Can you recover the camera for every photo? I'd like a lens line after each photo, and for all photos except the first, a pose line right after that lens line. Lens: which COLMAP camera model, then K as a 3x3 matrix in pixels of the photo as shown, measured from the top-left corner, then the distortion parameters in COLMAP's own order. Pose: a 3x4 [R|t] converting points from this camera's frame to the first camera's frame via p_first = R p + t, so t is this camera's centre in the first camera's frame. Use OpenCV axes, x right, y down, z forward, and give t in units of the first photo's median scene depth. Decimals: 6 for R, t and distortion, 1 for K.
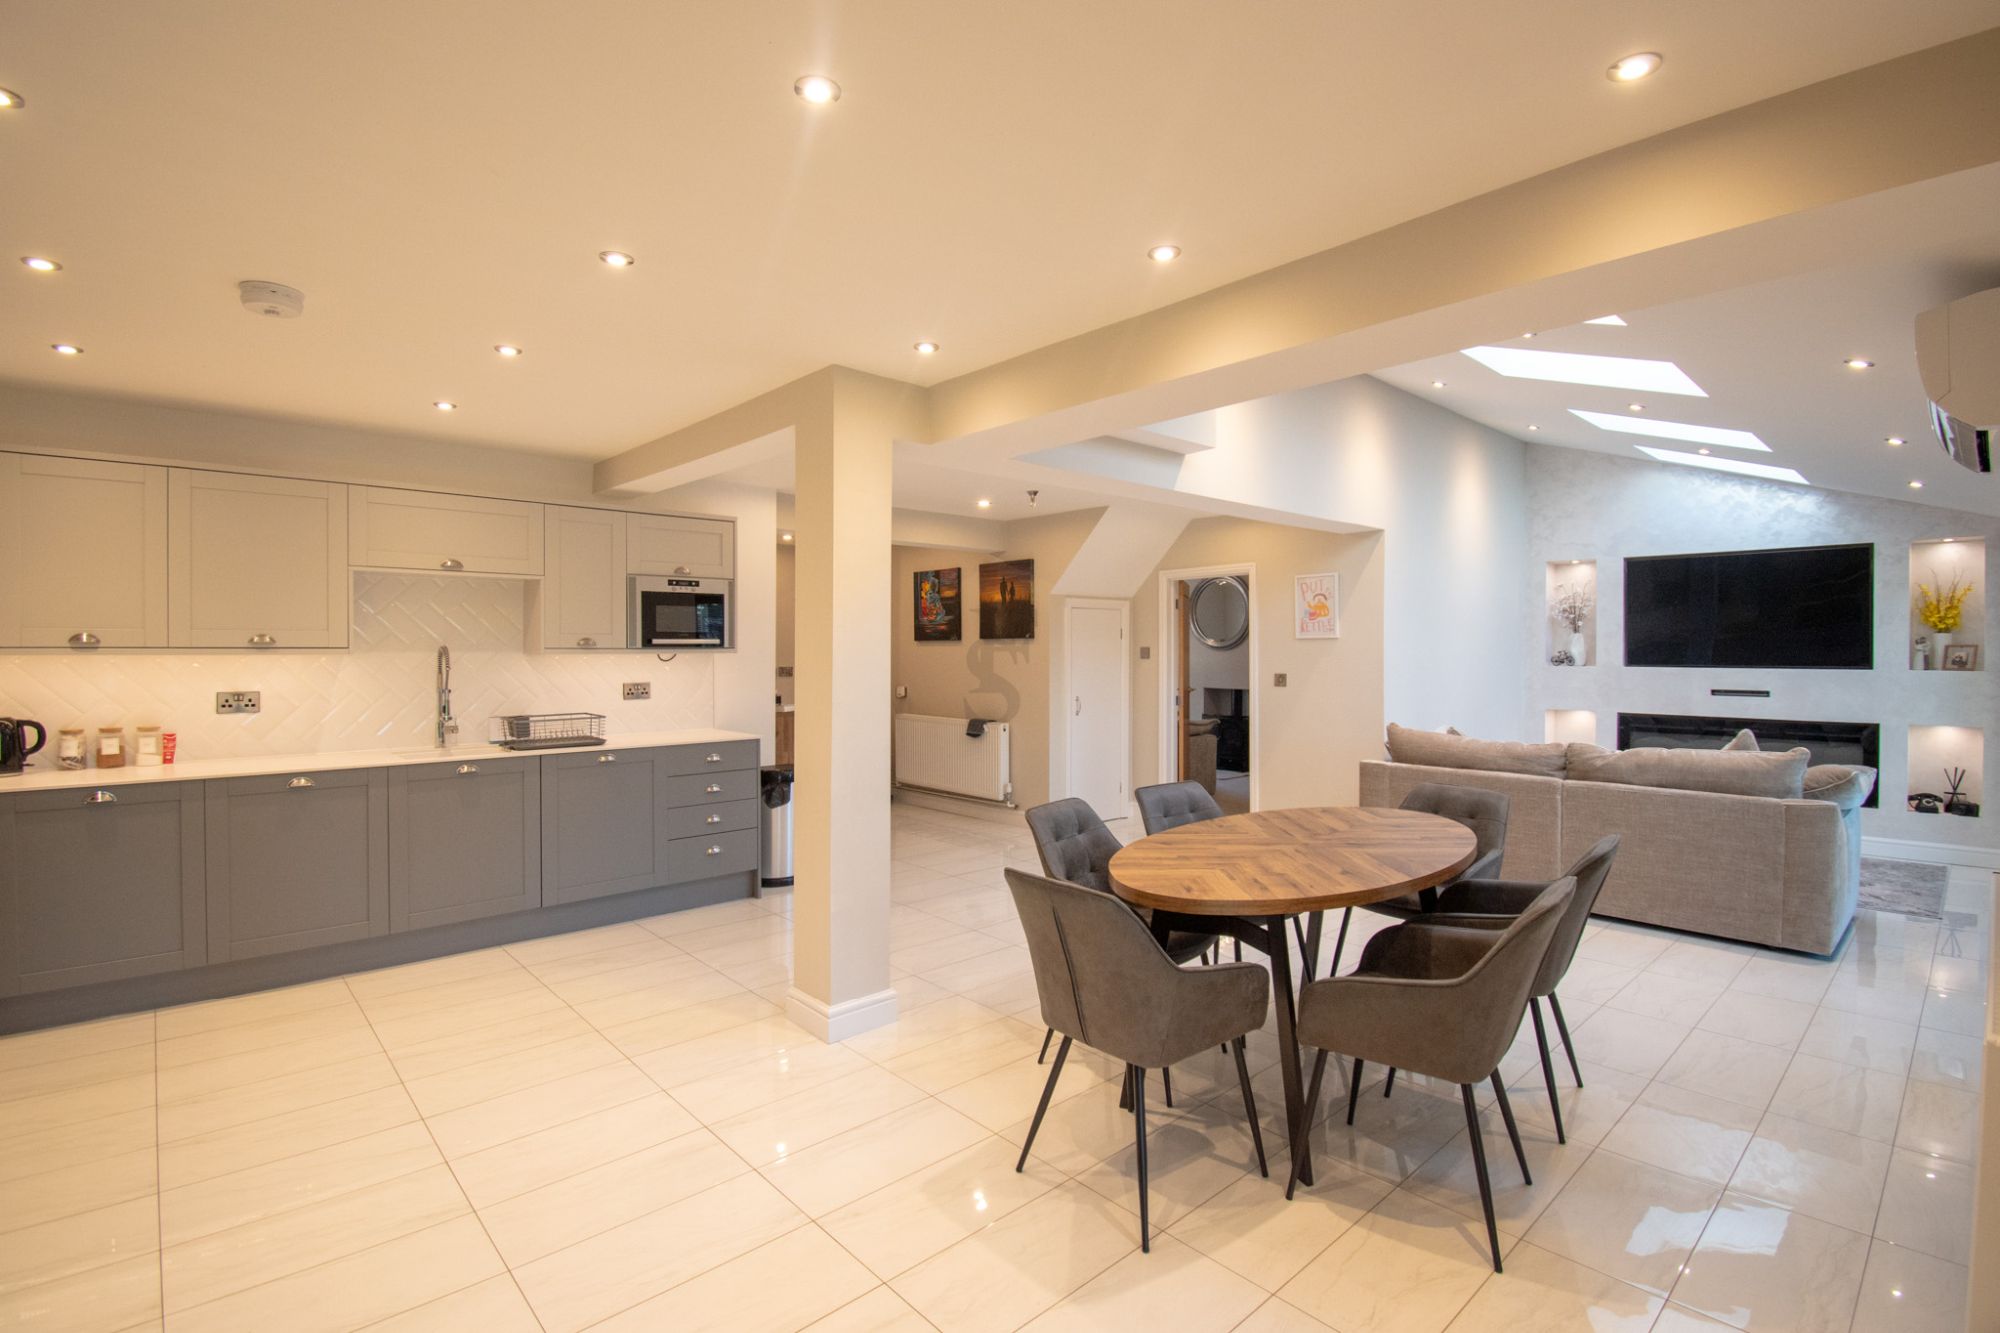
lens RADIAL K [[924.9, 0, 1007.5], [0, 924.9, 663.1], [0, 0, 1]] dist [-0.026723, -0.000829]
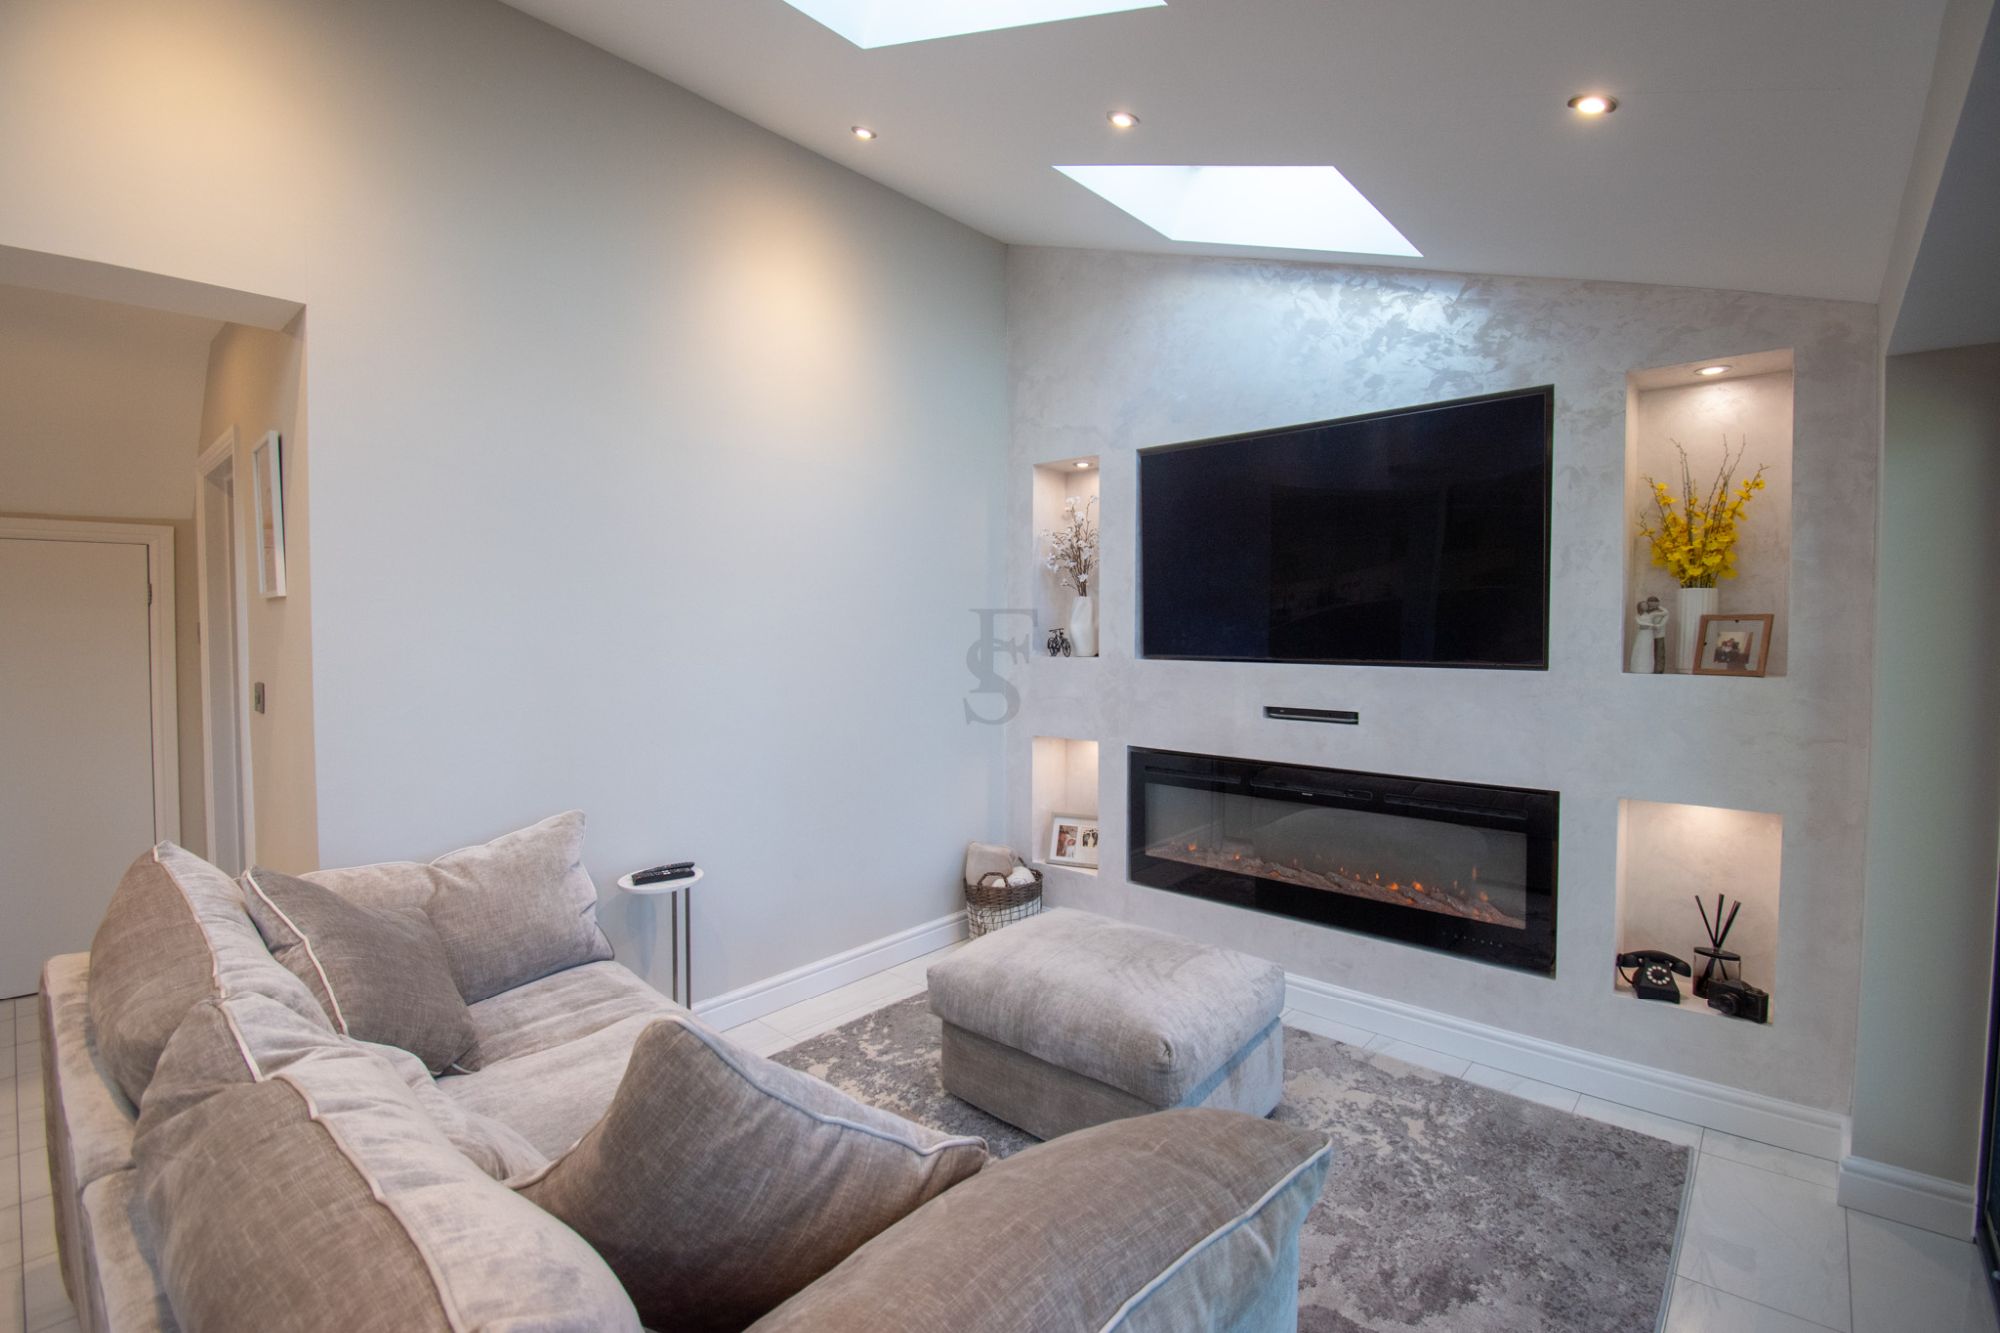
lens RADIAL K [[888.3, 0, 1006.5], [0, 888.3, 663.5], [0, 0, 1]] dist [-0.002831, -0.000680]
pose [[0.996081, -0.002465, 0.088411, 0.198228], [0.000208, 0.999674, 0.025530, -0.002354], [-0.088445, -0.025412, 0.995757, 0.177424]]
